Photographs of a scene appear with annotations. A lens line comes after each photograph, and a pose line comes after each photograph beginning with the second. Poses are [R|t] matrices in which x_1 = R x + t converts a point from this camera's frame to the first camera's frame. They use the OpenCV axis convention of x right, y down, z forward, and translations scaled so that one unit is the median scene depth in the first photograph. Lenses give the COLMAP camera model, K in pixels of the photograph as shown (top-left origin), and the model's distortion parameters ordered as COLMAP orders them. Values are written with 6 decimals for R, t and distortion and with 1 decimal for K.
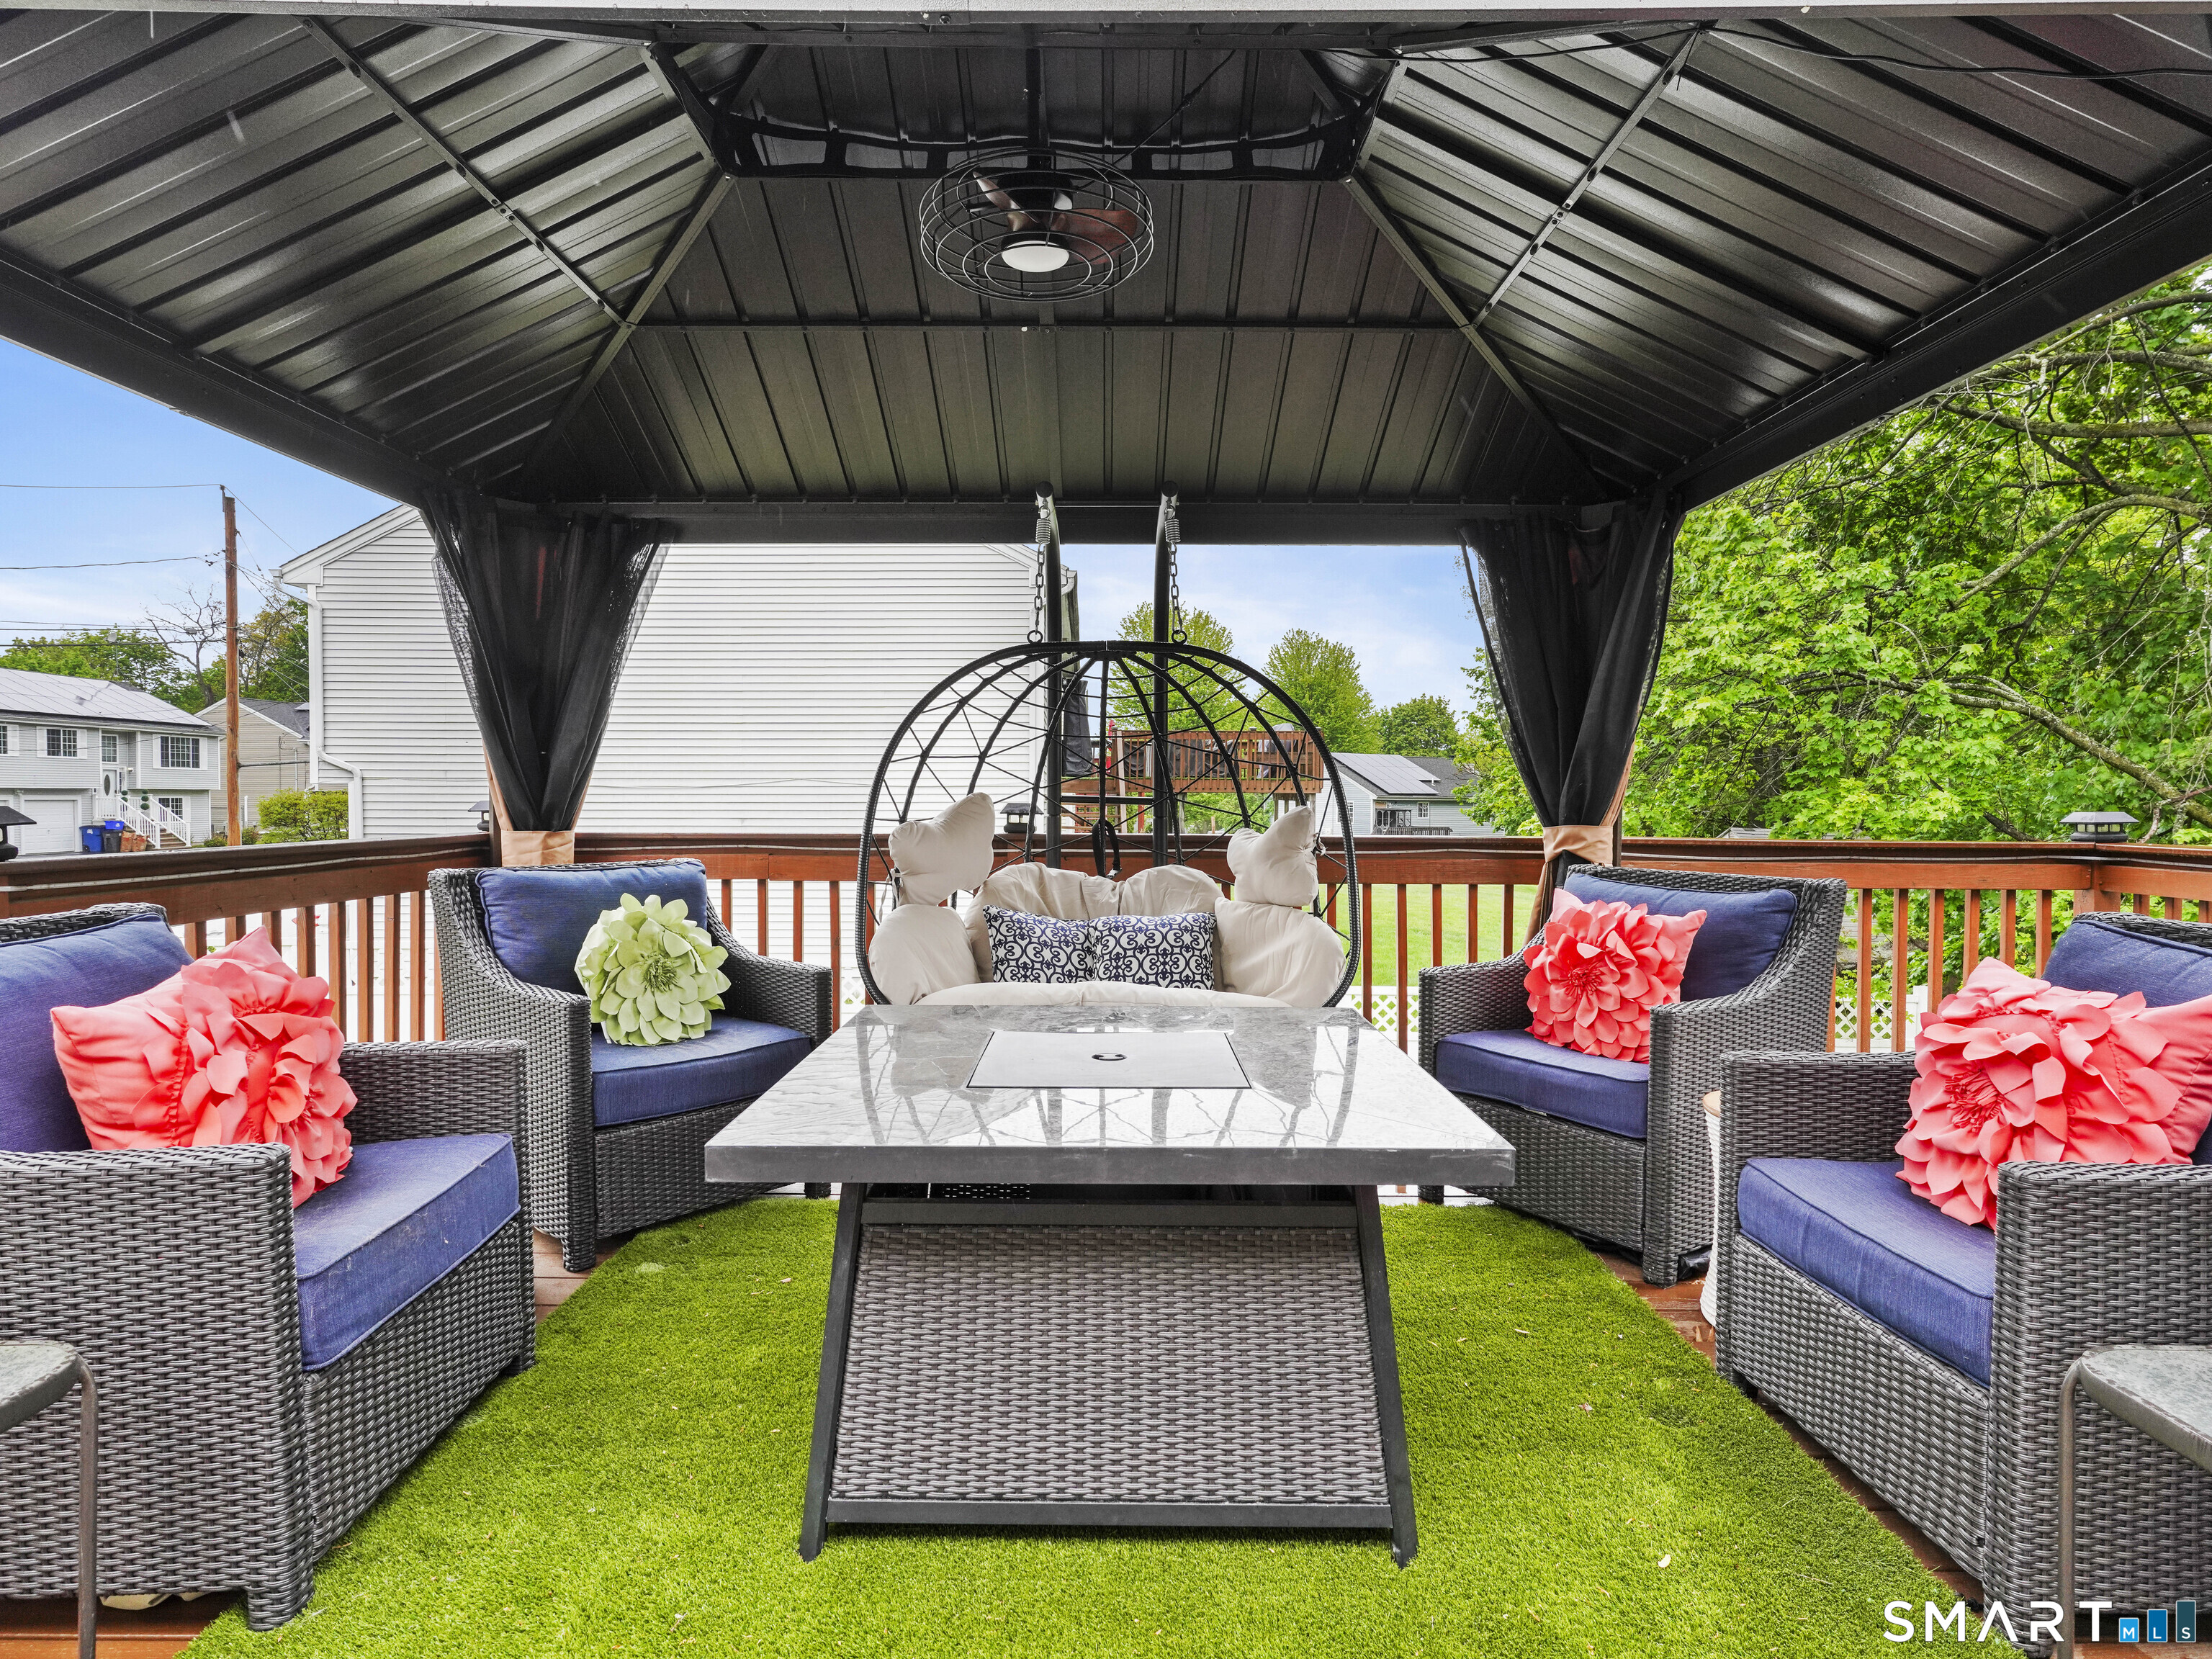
lens RADIAL K [[1197.9, 0, 1102.2], [0, 1197.9, 816.9], [0, 0, 1]] dist [-0.001631, 0.008361]
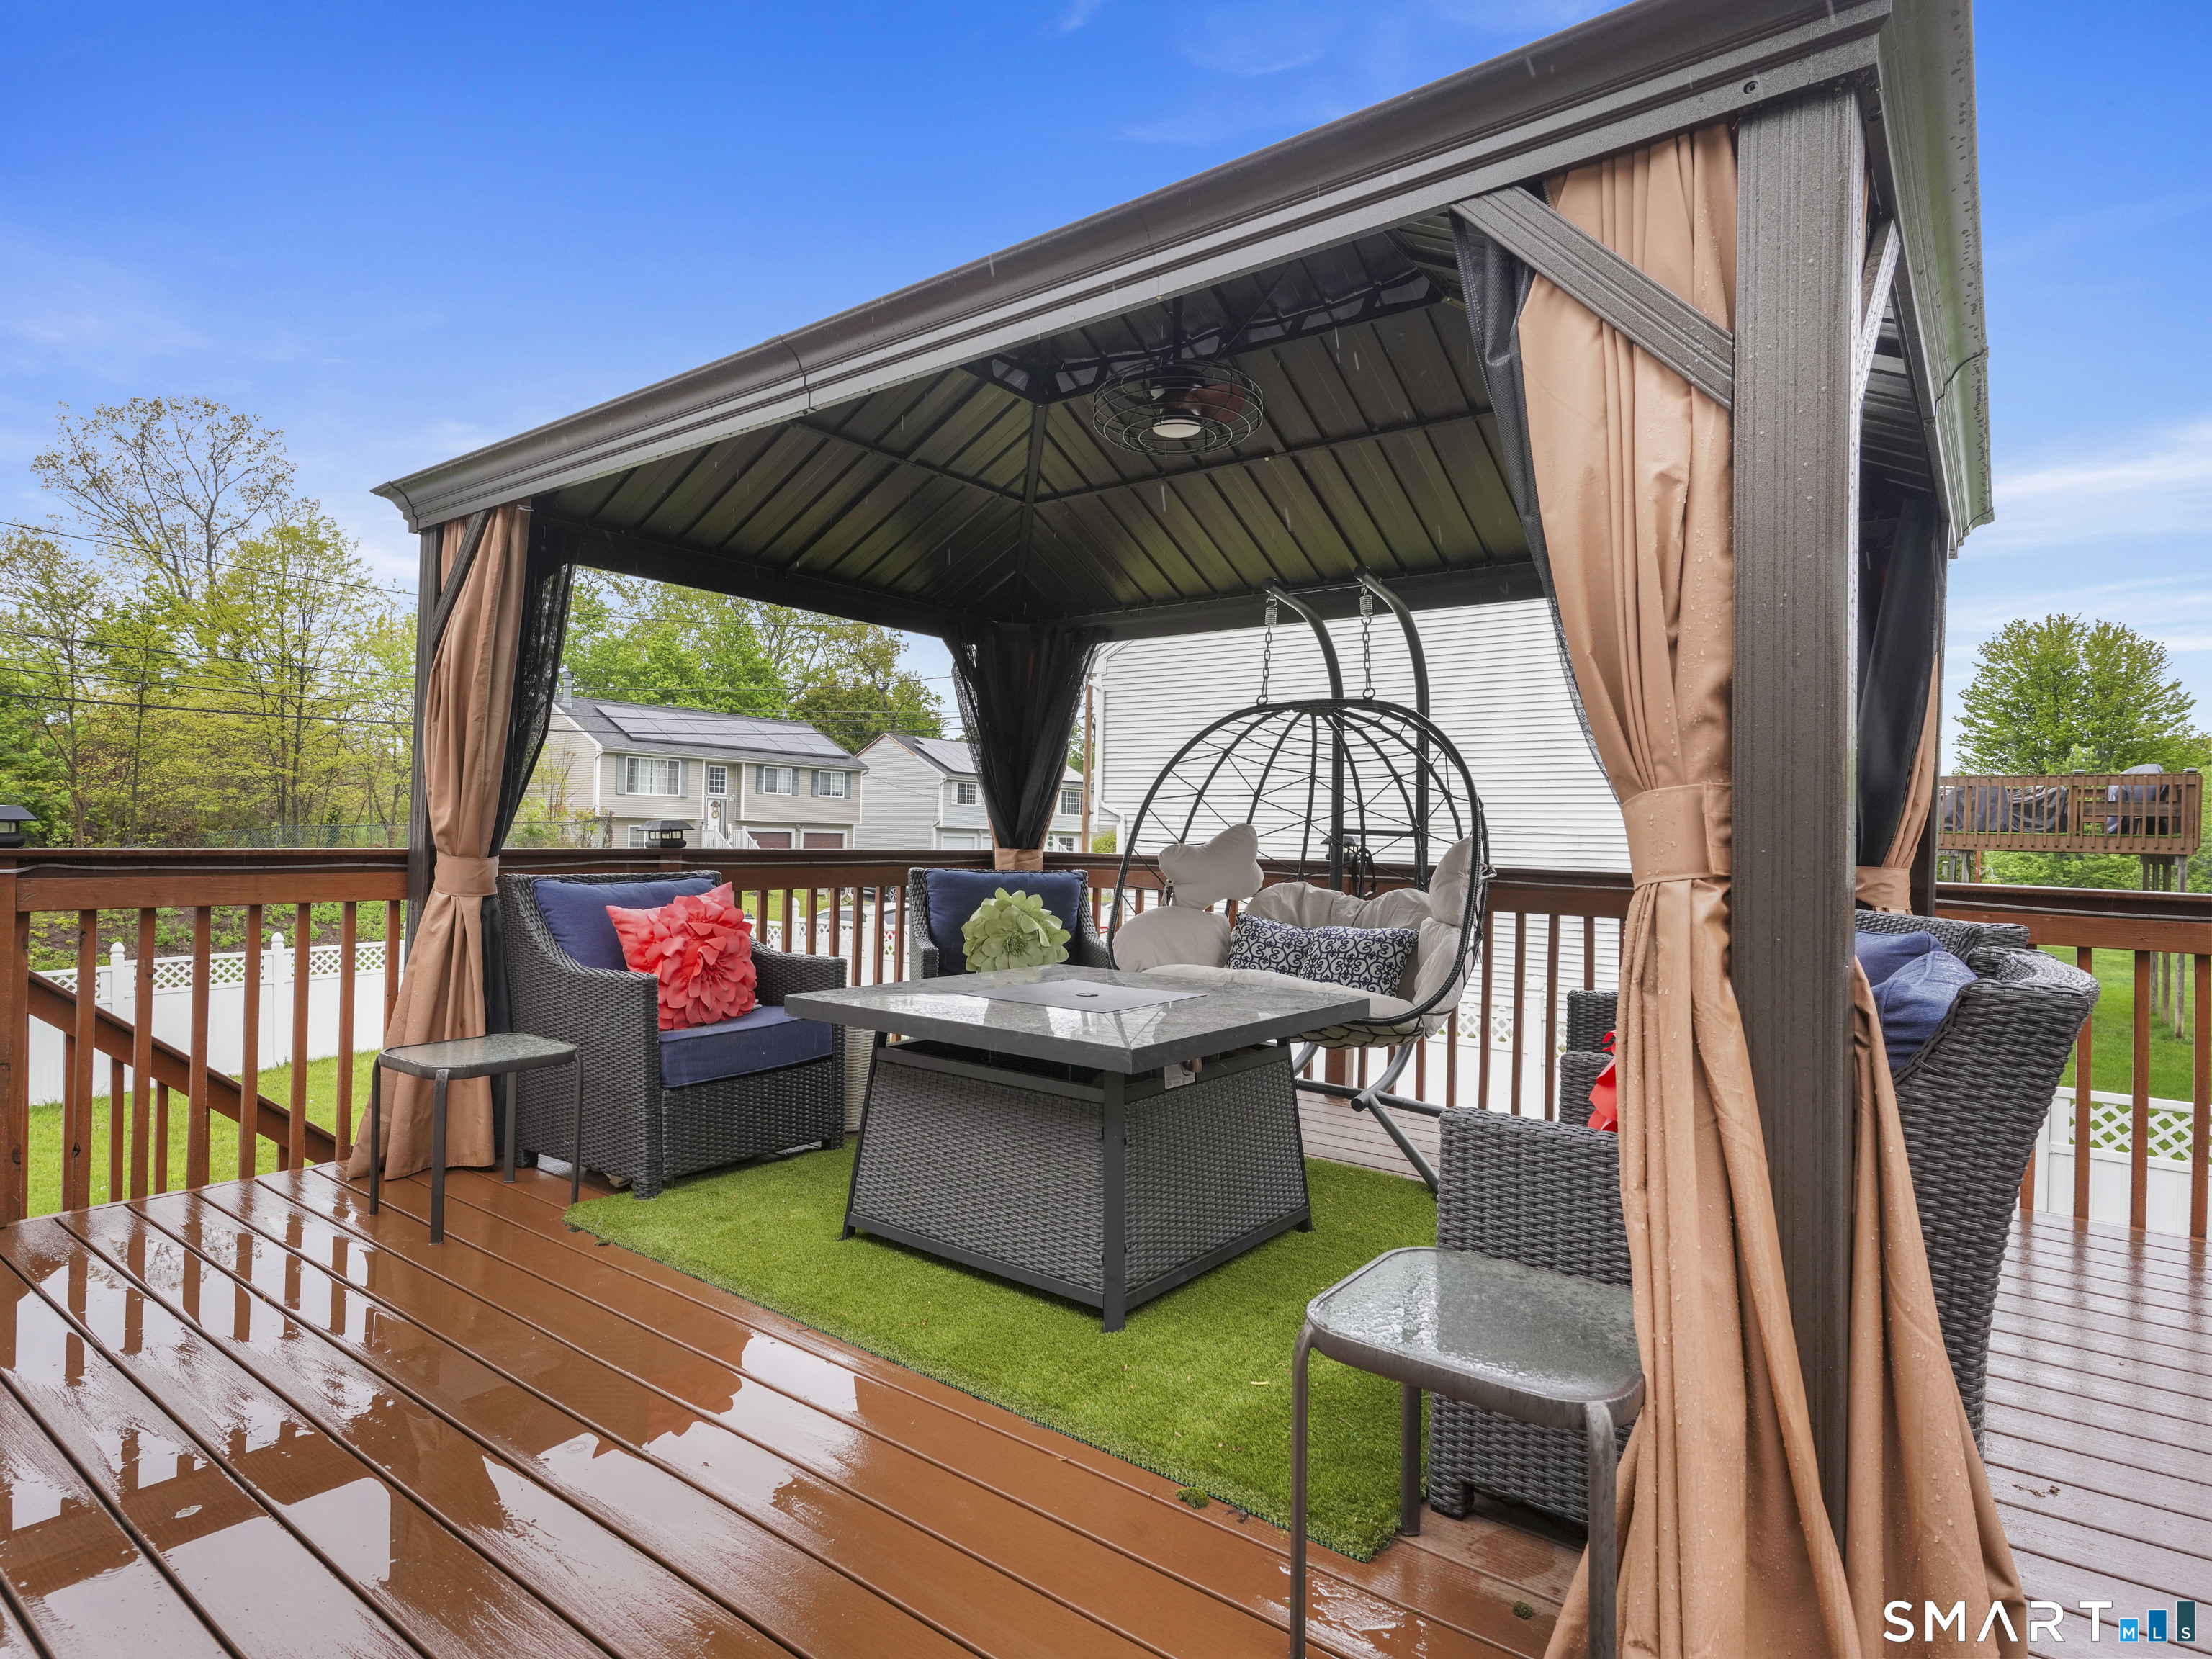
lens RADIAL K [[1197.9, 0, 1124.3], [0, 1197.9, 828.3], [0, 0, 1]] dist [-0.001631, 0.008361]
pose [[0.801532, 0.009843, -0.597871, 0.582087], [-0.030547, 0.999233, -0.024502, 0.020793], [0.597171, 0.037902, 0.801218, -0.094660]]
